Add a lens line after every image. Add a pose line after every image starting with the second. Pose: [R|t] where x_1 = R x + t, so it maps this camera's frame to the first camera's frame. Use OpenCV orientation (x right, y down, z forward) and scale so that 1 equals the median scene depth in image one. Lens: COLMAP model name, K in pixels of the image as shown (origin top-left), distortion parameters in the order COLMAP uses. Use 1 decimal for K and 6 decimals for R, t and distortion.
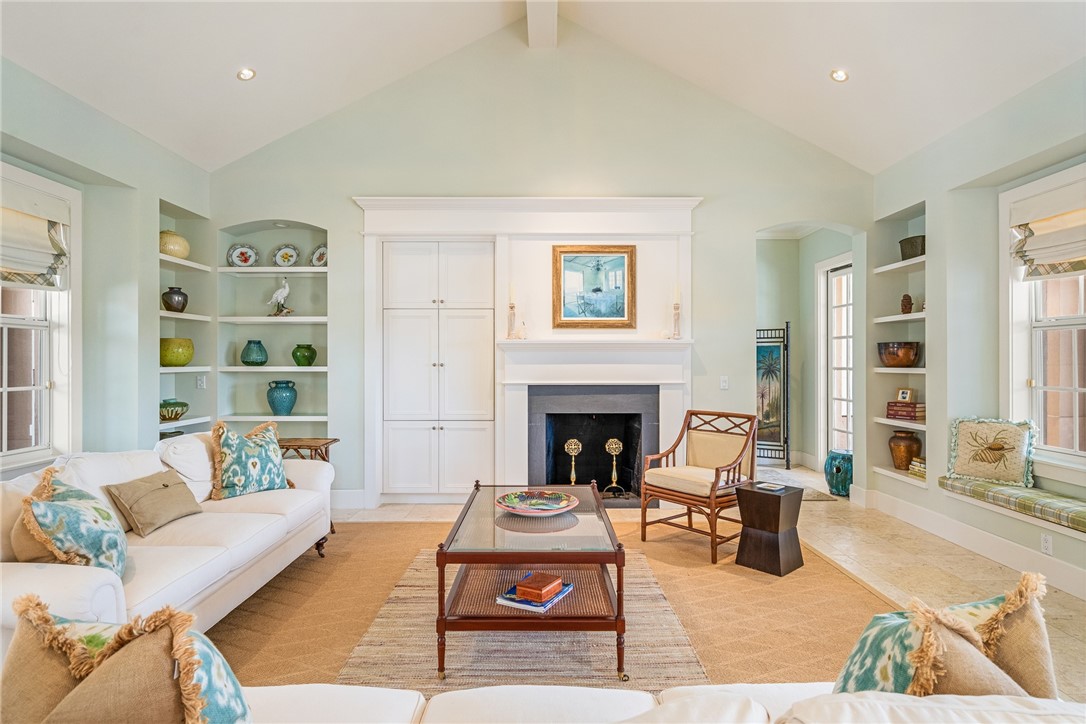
lens RADIAL K [[562.0, 0, 536.6], [0, 562.0, 366.2], [0, 0, 1]] dist [-0.000501, 0.003683]
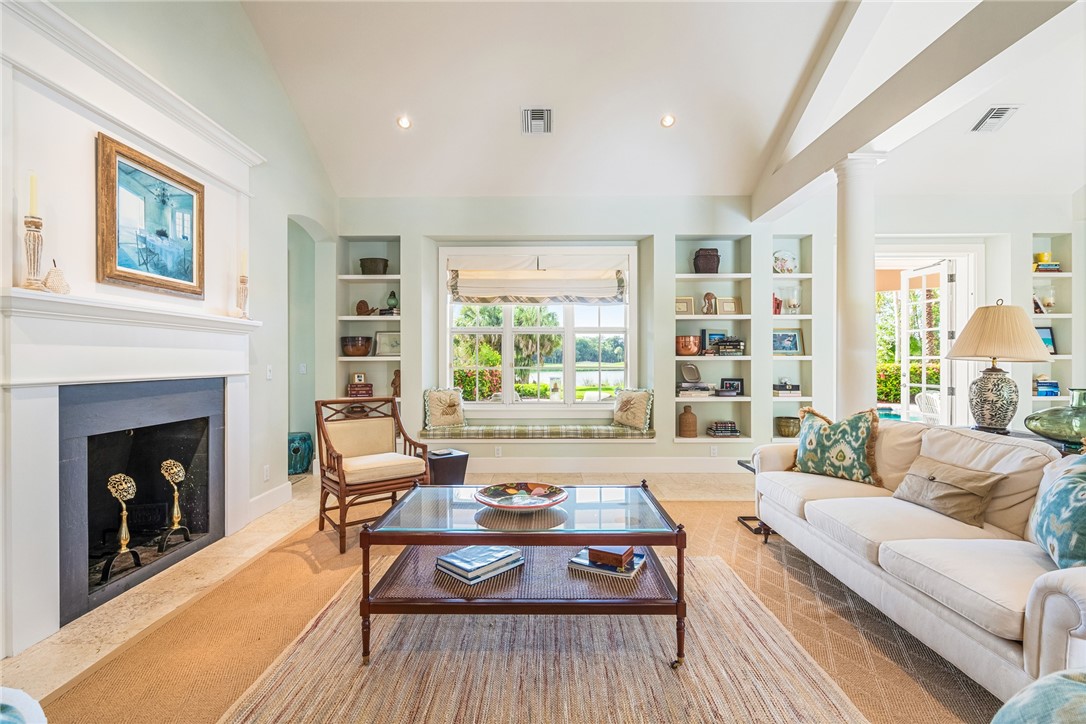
lens RADIAL K [[497.5, 0, 541.3], [0, 497.5, 364.7], [0, 0, 1]] dist [-0.005963, 0.003854]
pose [[0.002447, -0.006957, 0.999973, -0.467346], [0.009730, 0.999929, 0.006933, 0.016132], [-0.999950, 0.009713, 0.002515, 0.566927]]
